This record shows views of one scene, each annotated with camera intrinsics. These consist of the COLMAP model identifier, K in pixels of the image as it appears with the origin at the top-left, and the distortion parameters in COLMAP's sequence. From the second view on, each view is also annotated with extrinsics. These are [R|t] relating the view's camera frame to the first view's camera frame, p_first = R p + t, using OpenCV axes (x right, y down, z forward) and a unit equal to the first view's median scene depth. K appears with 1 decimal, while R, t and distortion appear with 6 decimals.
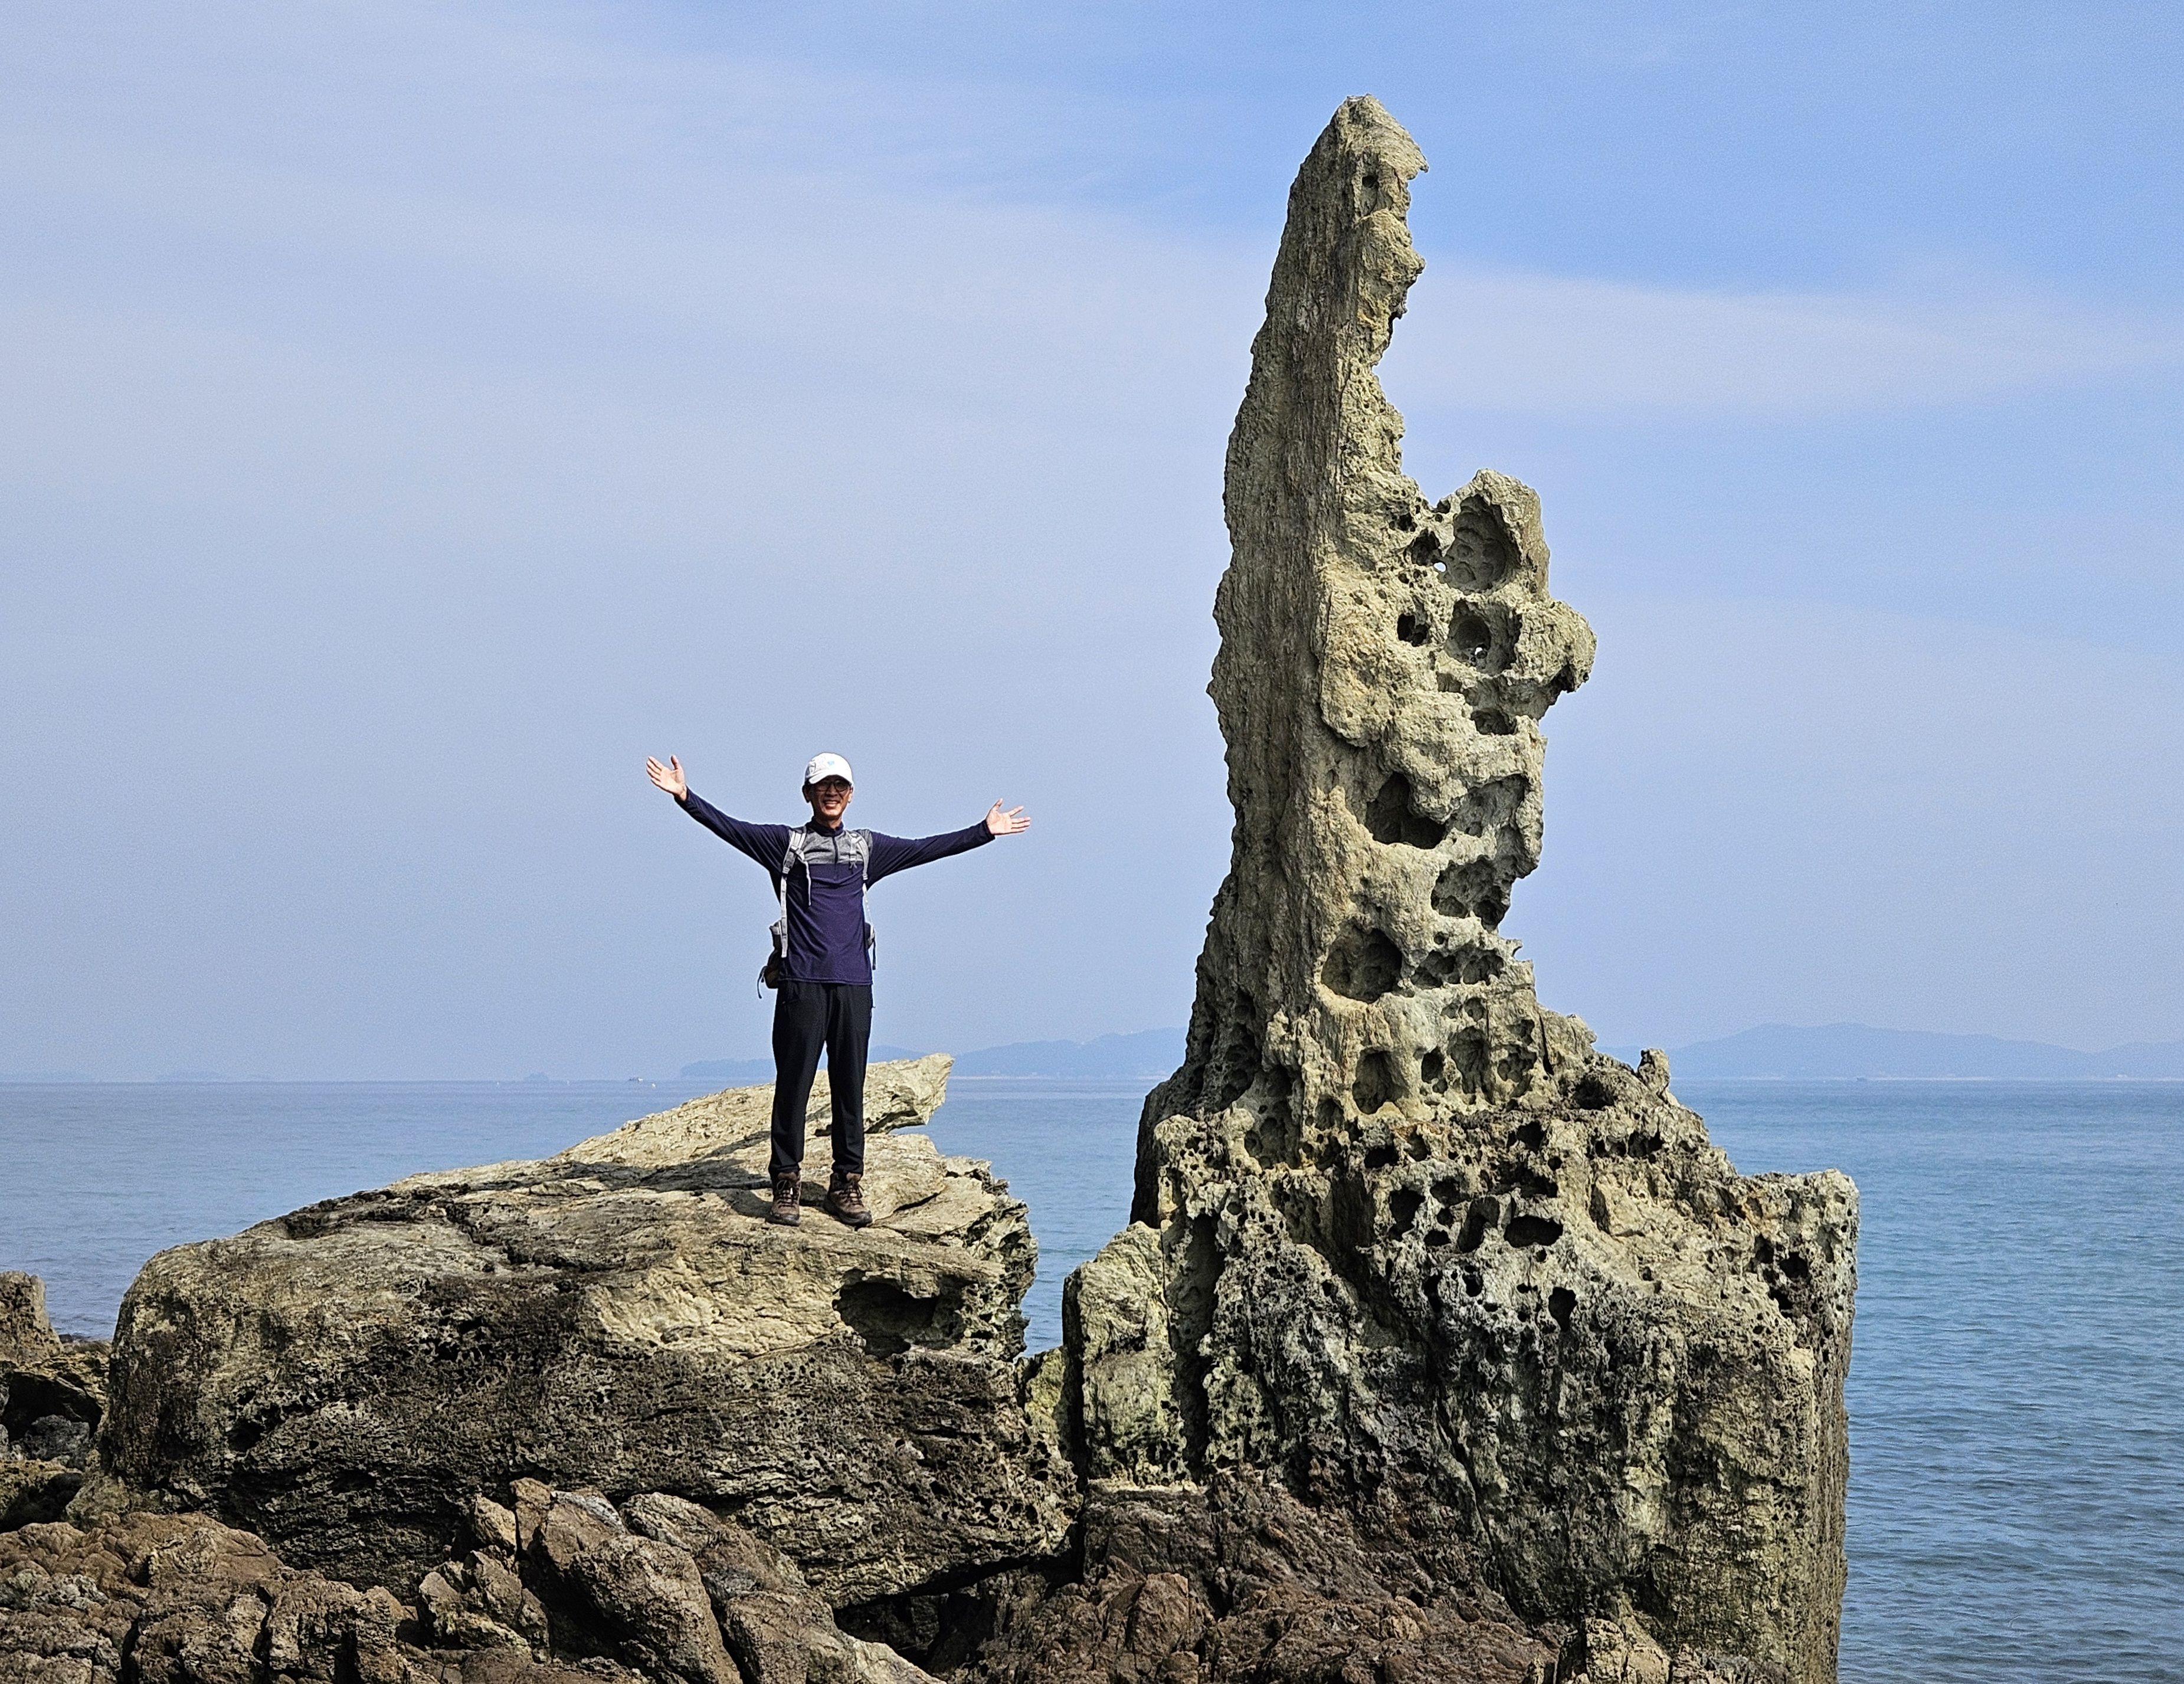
lens RADIAL K [[3043.4, 0, 1126.8], [0, 3043.4, 817.0], [0, 0, 1]] dist [0.076640, 0.000000]
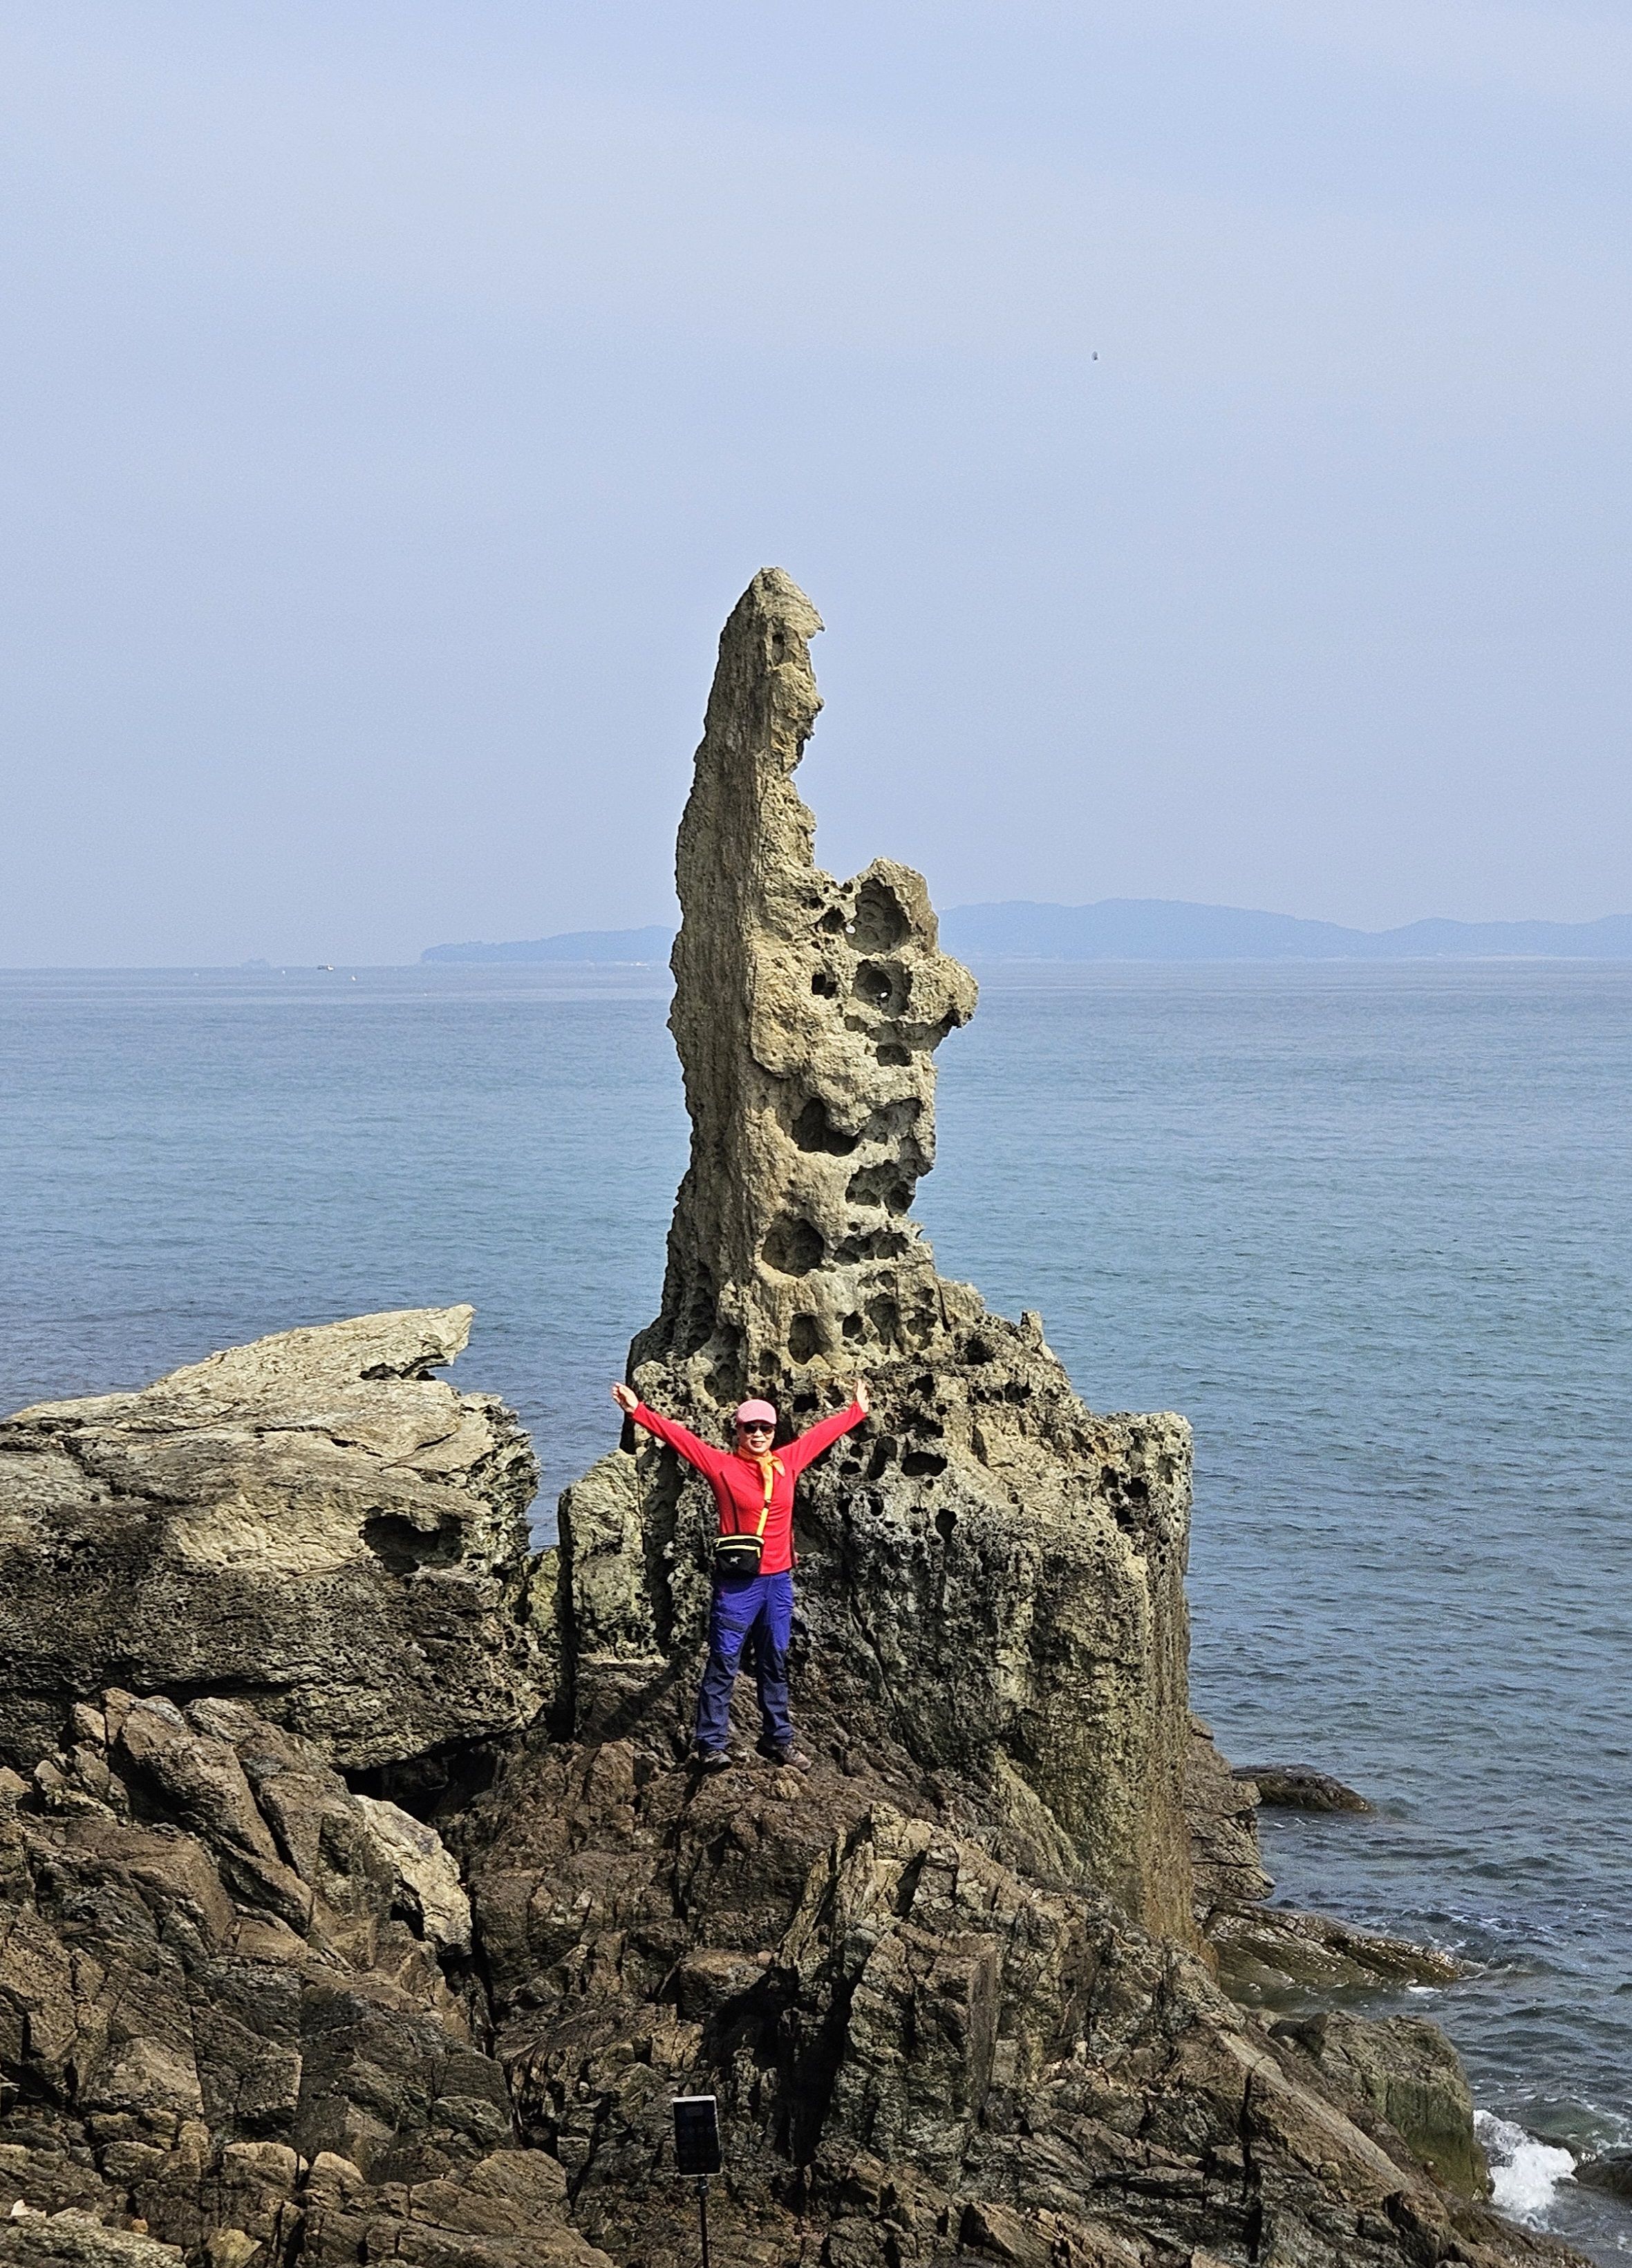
lens RADIAL K [[3547.7, 0, 792.6], [0, 3547.7, 915.3], [0, 0, 1]] dist [0.069011, 0.000000]
pose [[0.999206, -0.005726, -0.039431, 0.137943], [0.008469, 0.997529, 0.069746, -0.190746], [0.038934, -0.070025, 0.996785, -0.438951]]
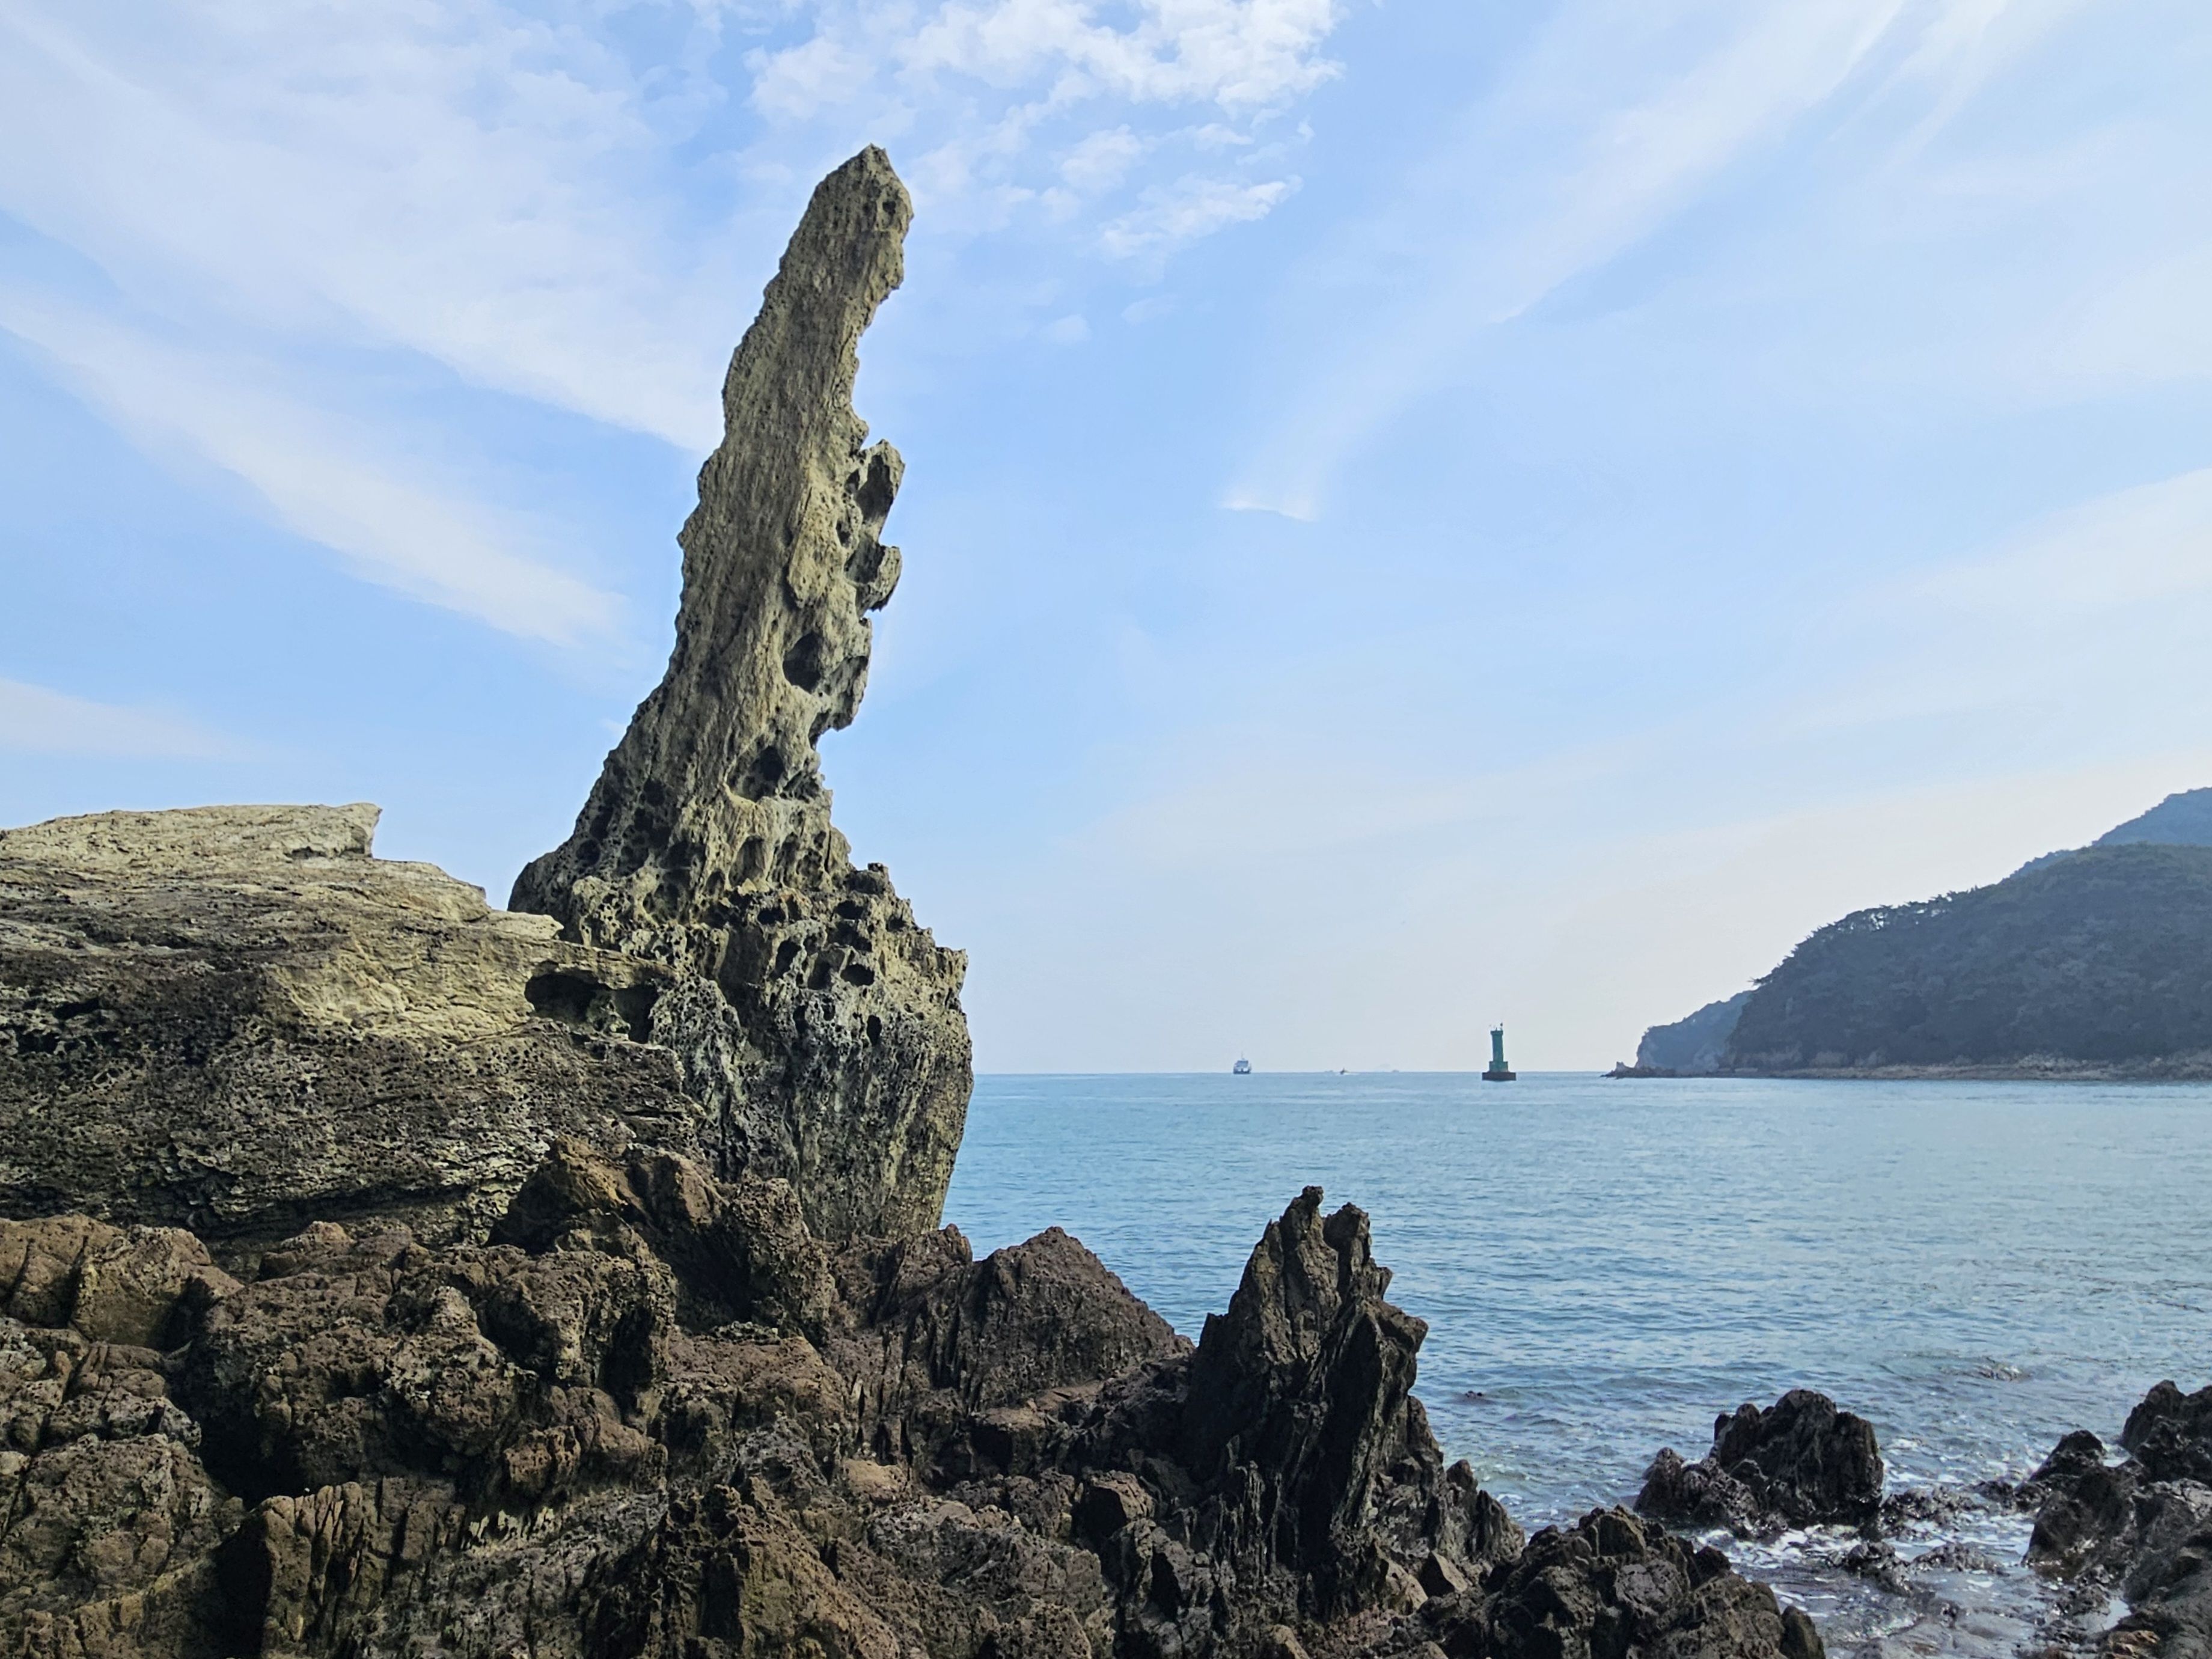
lens RADIAL K [[1467.6, 0, 1044.4], [0, 1467.6, 845.0], [0, 0, 1]] dist [-0.005131, 0.004210]
pose [[0.547145, 0.126104, 0.827484, -0.385485], [-0.067813, 0.992015, -0.106339, 0.142025], [-0.834286, 0.002069, 0.551327, 0.555922]]
